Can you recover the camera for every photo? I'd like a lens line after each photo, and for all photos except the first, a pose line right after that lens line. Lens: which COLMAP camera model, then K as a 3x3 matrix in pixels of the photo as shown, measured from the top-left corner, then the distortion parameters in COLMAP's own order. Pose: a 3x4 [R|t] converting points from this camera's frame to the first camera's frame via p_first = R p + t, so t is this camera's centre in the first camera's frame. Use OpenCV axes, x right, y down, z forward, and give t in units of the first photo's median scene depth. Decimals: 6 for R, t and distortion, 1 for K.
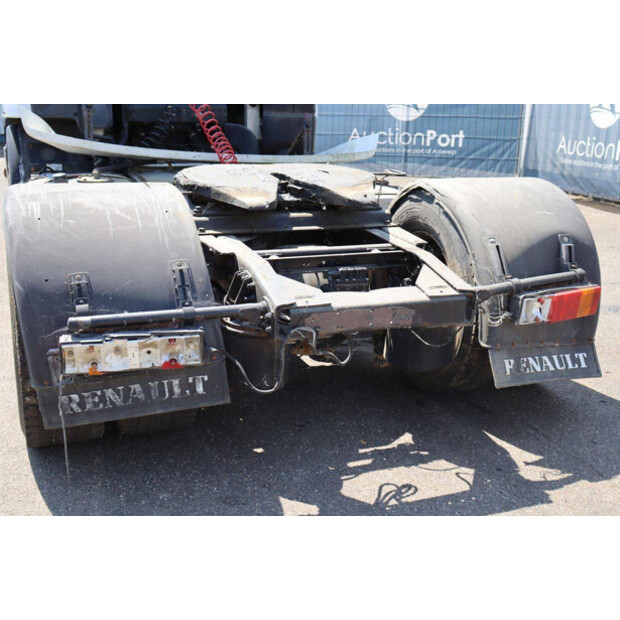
lens RADIAL K [[769.0, 0, 311.0], [0, 769.0, 295.0], [0, 0, 1]] dist [0.009677, 0.017299]
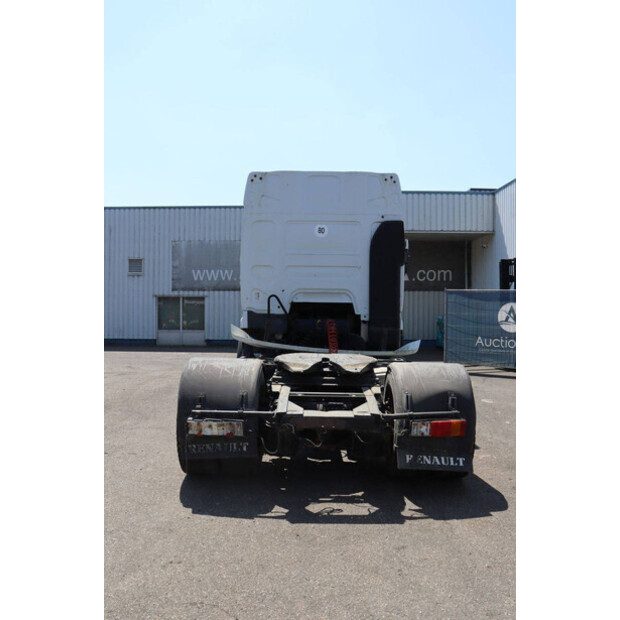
lens RADIAL K [[551.5, 0, 317.5], [0, 551.5, 310.7], [0, 0, 1]] dist [-0.114562, 0.017065]
pose [[0.936697, -0.003624, -0.350121, 0.544599], [-0.088266, 0.965209, -0.246132, 0.096402], [0.338832, 0.261455, 0.903789, -0.411045]]
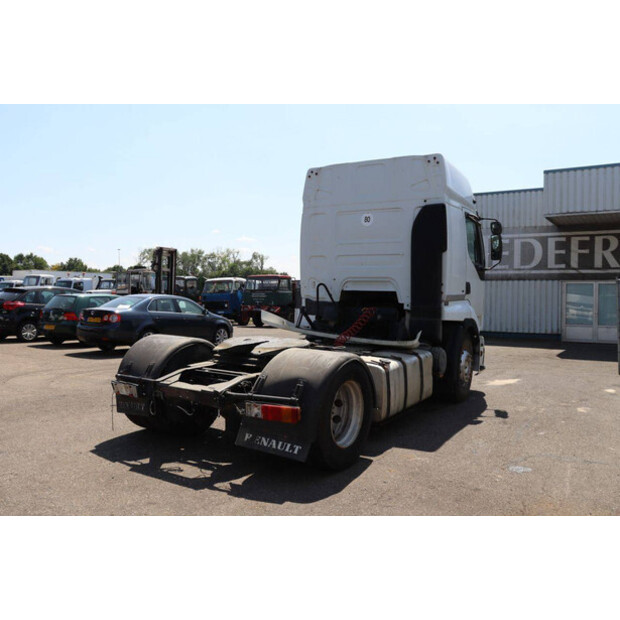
lens RADIAL K [[551.5, 0, 317.5], [0, 551.5, 310.7], [0, 0, 1]] dist [-0.114562, 0.017065]
pose [[0.612216, 0.019444, -0.790451, 1.563972], [-0.215855, 0.965834, -0.143424, -0.063332], [0.760656, 0.258430, 0.595496, 0.212663]]
